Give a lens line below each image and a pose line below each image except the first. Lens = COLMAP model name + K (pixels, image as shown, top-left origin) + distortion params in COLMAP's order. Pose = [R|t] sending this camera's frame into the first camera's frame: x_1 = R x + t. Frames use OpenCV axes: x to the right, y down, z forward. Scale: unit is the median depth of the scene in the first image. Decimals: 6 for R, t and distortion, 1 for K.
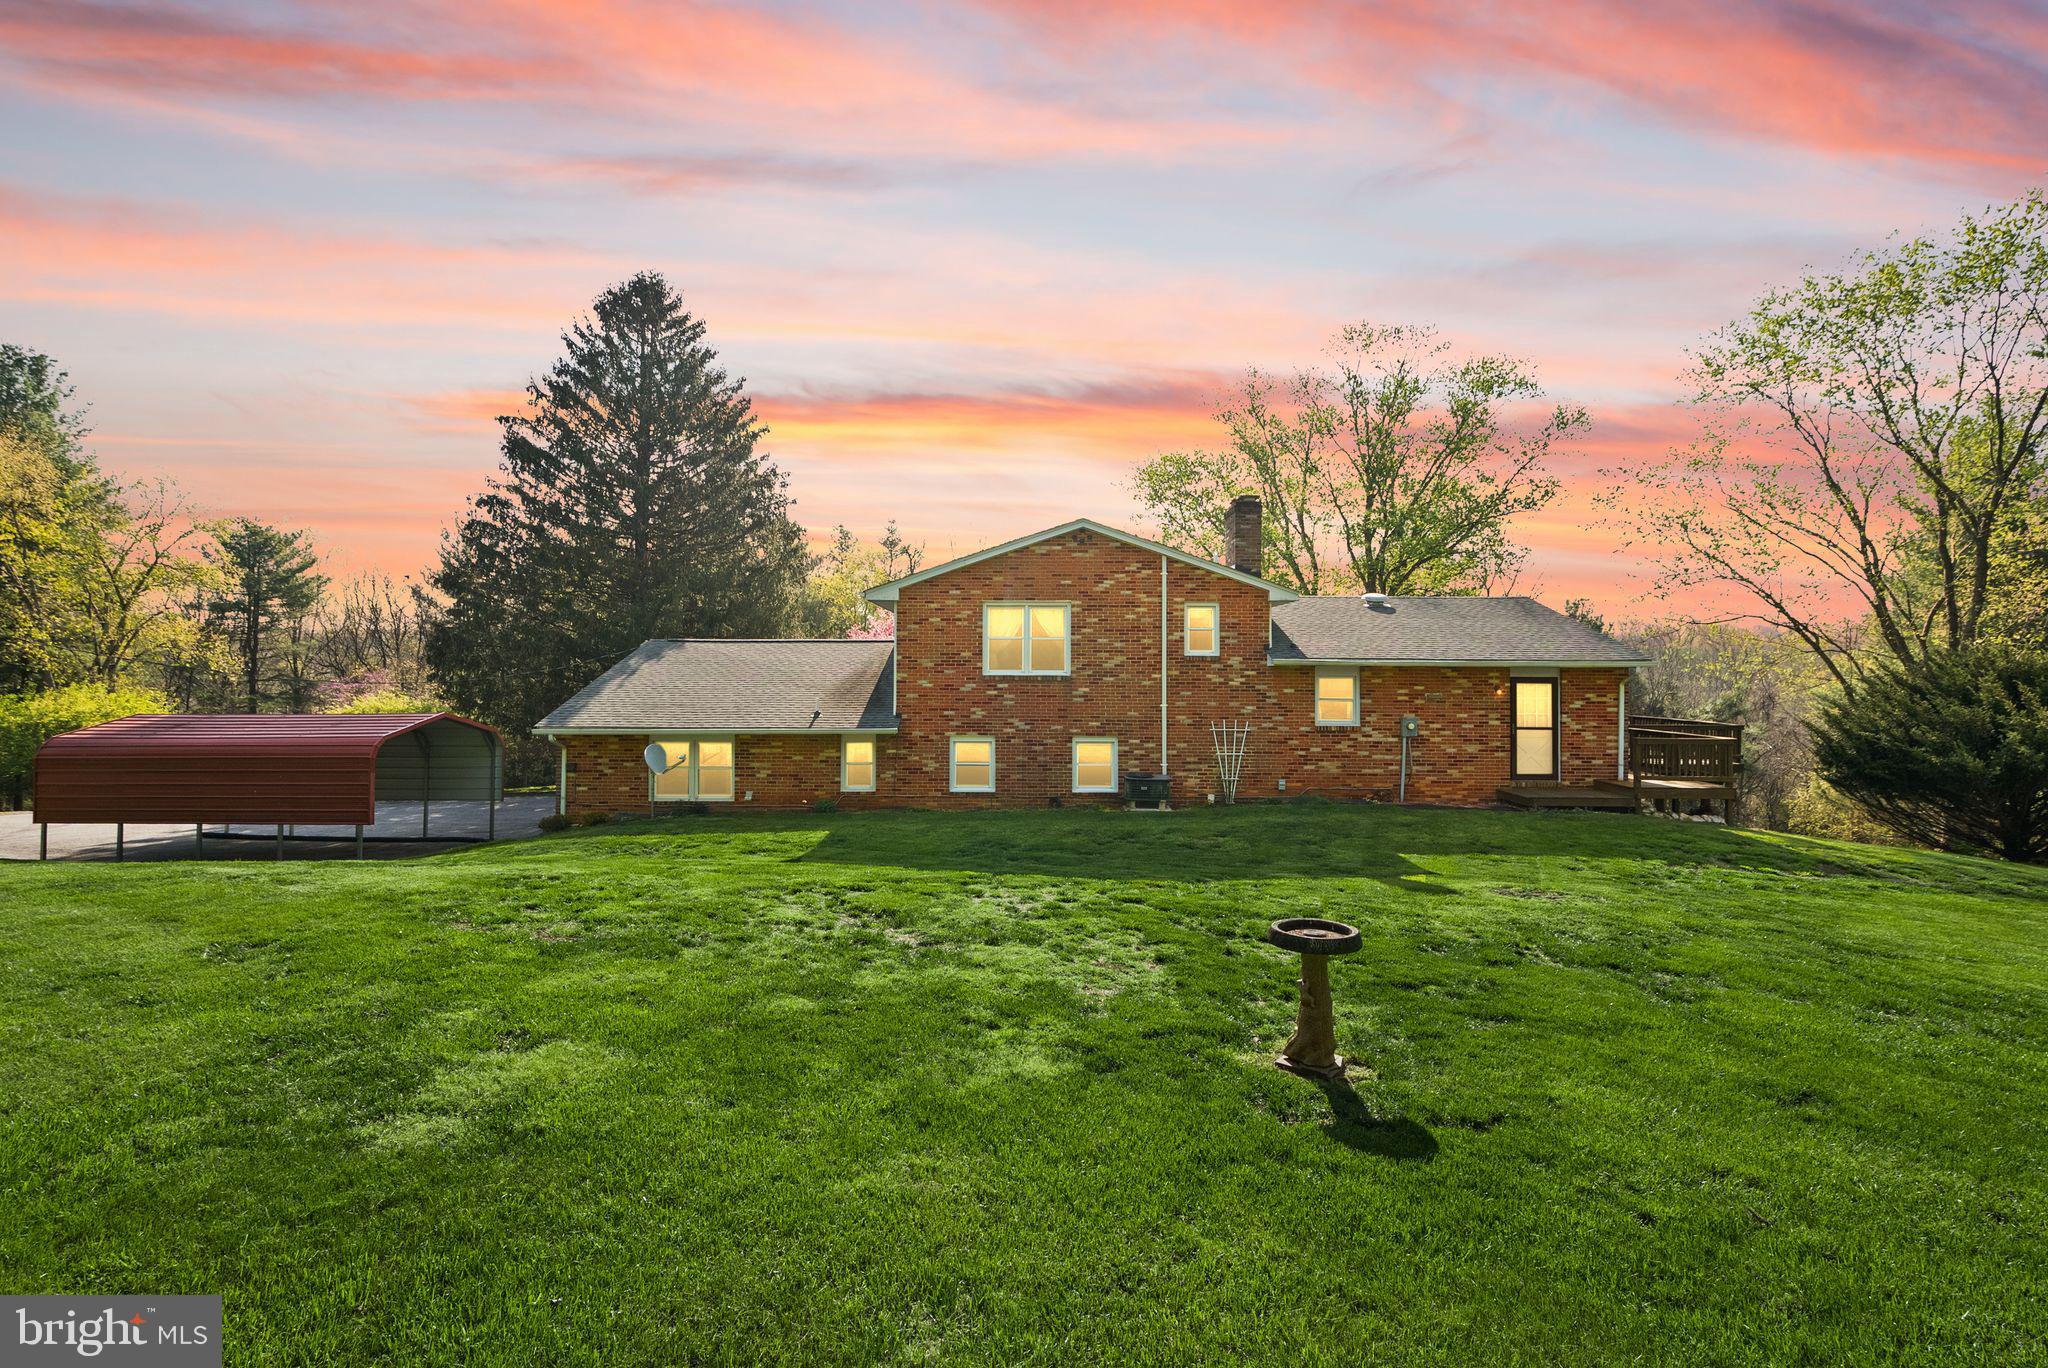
lens RADIAL K [[954.8, 0, 1031.7], [0, 954.8, 679.6], [0, 0, 1]] dist [0.001475, 0.000452]
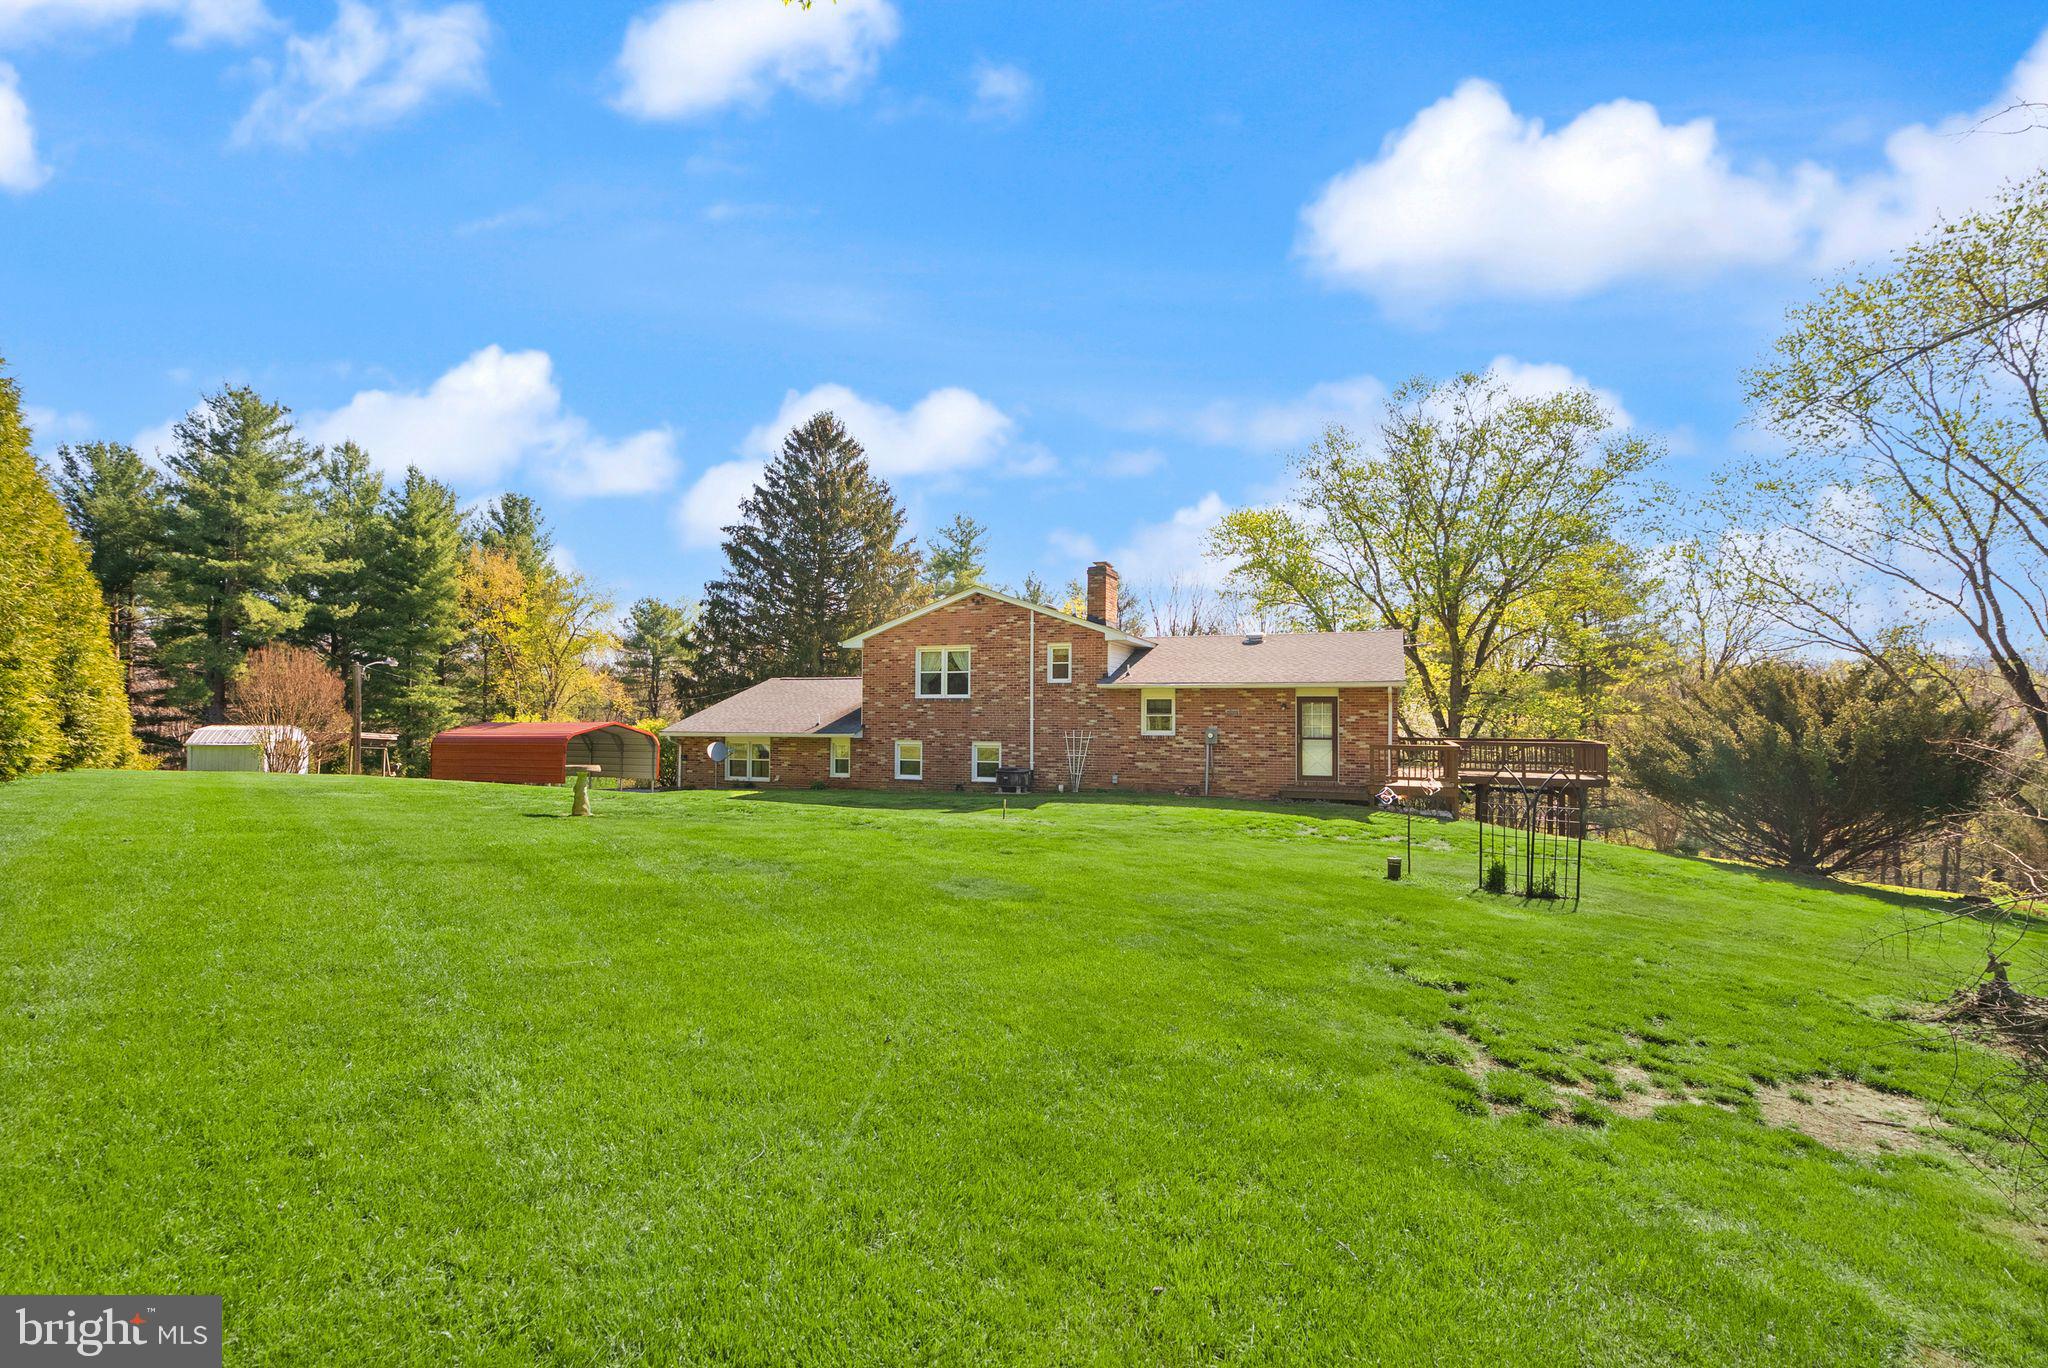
lens RADIAL K [[954.8, 0, 1017.0], [0, 954.8, 689.9], [0, 0, 1]] dist [0.001475, 0.000452]
pose [[0.930437, -0.010454, -0.366302, 0.619761], [-0.002158, 0.999419, -0.034005, 0.031580], [0.366445, 0.032430, 0.929874, -0.282862]]
